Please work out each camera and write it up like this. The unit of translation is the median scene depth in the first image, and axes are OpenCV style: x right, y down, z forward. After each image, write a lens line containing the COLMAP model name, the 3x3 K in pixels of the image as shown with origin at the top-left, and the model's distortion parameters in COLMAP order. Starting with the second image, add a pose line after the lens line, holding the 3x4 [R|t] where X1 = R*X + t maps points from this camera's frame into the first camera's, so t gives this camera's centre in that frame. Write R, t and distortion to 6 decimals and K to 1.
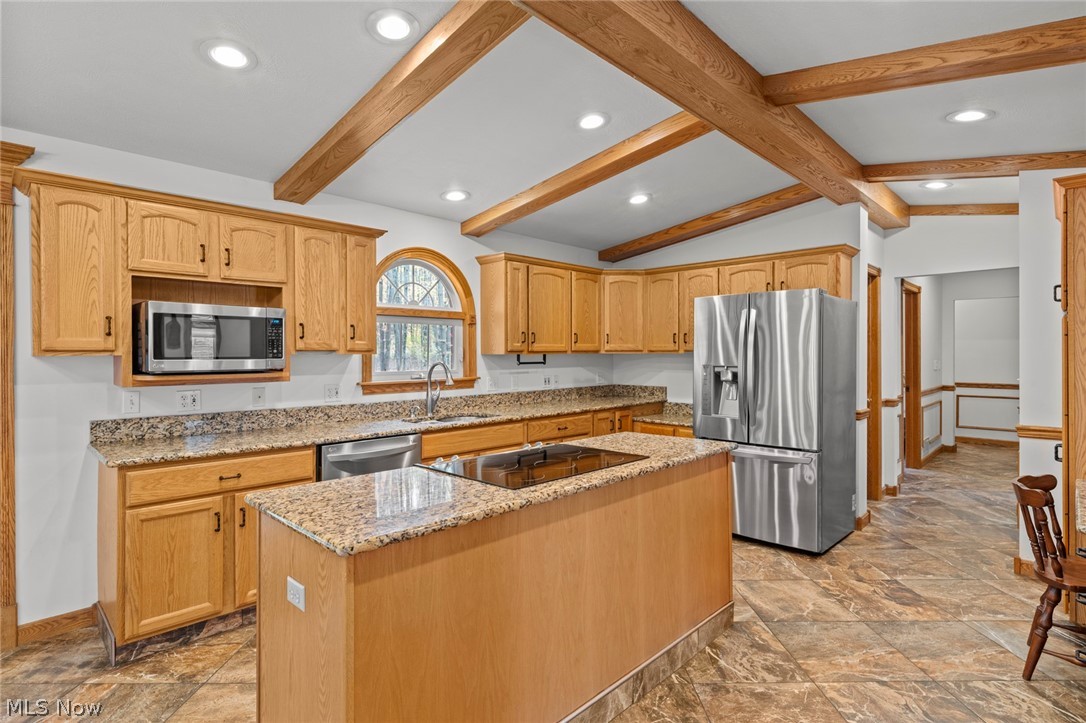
lens RADIAL K [[537.6, 0, 540.2], [0, 537.6, 355.5], [0, 0, 1]] dist [-0.000449, 0.000288]
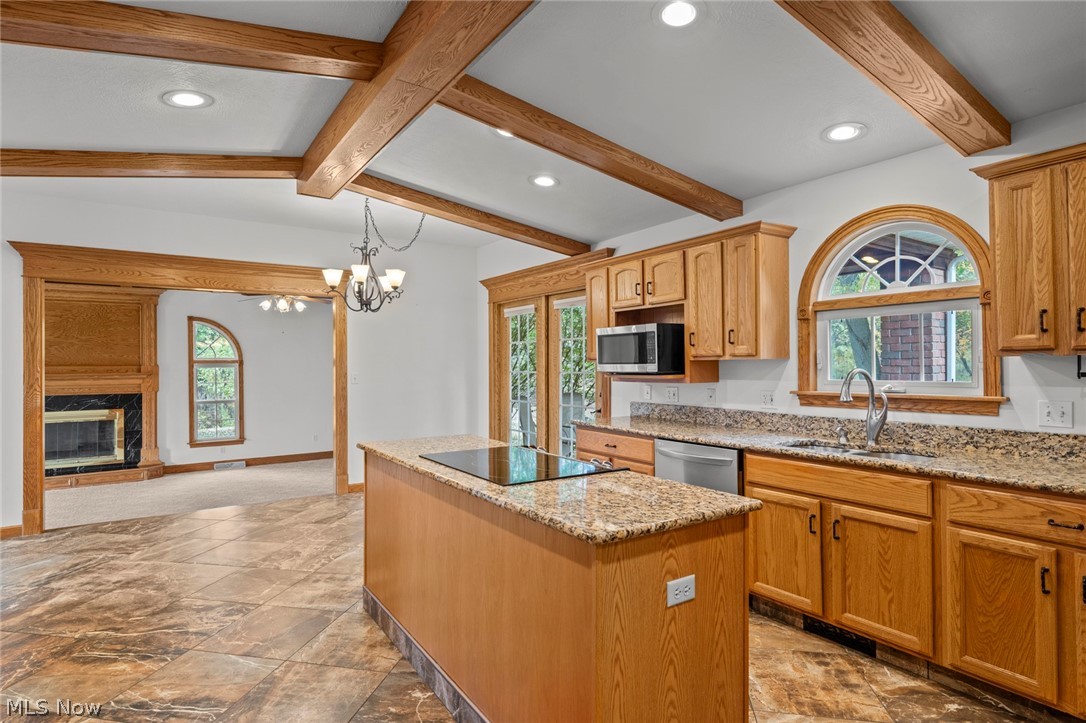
lens RADIAL K [[563.2, 0, 541.1], [0, 563.2, 360.6], [0, 0, 1]] dist [-0.001421, 0.002234]
pose [[-0.186245, -0.001744, -0.982502, 0.630768], [0.006350, 0.999975, -0.002979, 0.000623], [0.982483, -0.006794, -0.186230, 0.737781]]
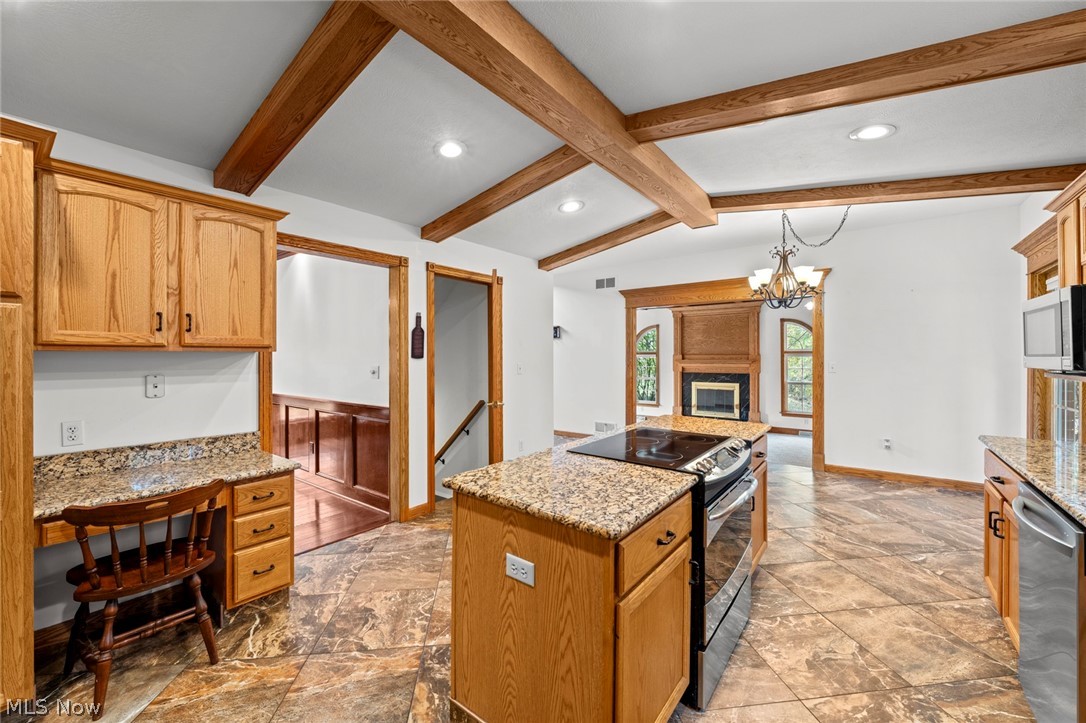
lens RADIAL K [[428.5, 0, 542.0], [0, 428.5, 356.4], [0, 0, 1]] dist [-0.001256, -0.000344]
pose [[-0.992645, 0.005048, -0.120958, 0.213478], [0.004850, 0.999986, 0.001931, 0.001255], [0.120966, 0.001330, -0.992656, 1.108662]]
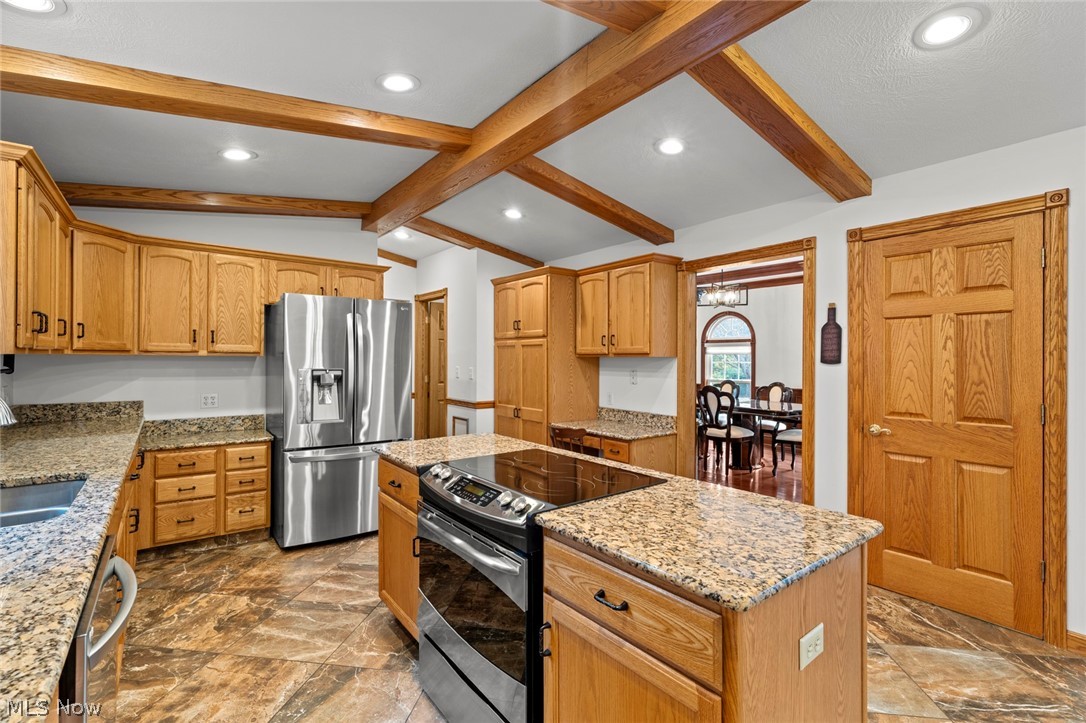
lens RADIAL K [[491.5, 0, 541.7], [0, 491.5, 359.1], [0, 0, 1]] dist [-0.000827, -0.000142]
pose [[0.134043, 0.003037, 0.990971, -0.494566], [-0.003579, 0.999990, -0.002580, 0.002067], [-0.990969, -0.003201, 0.134052, 0.515584]]
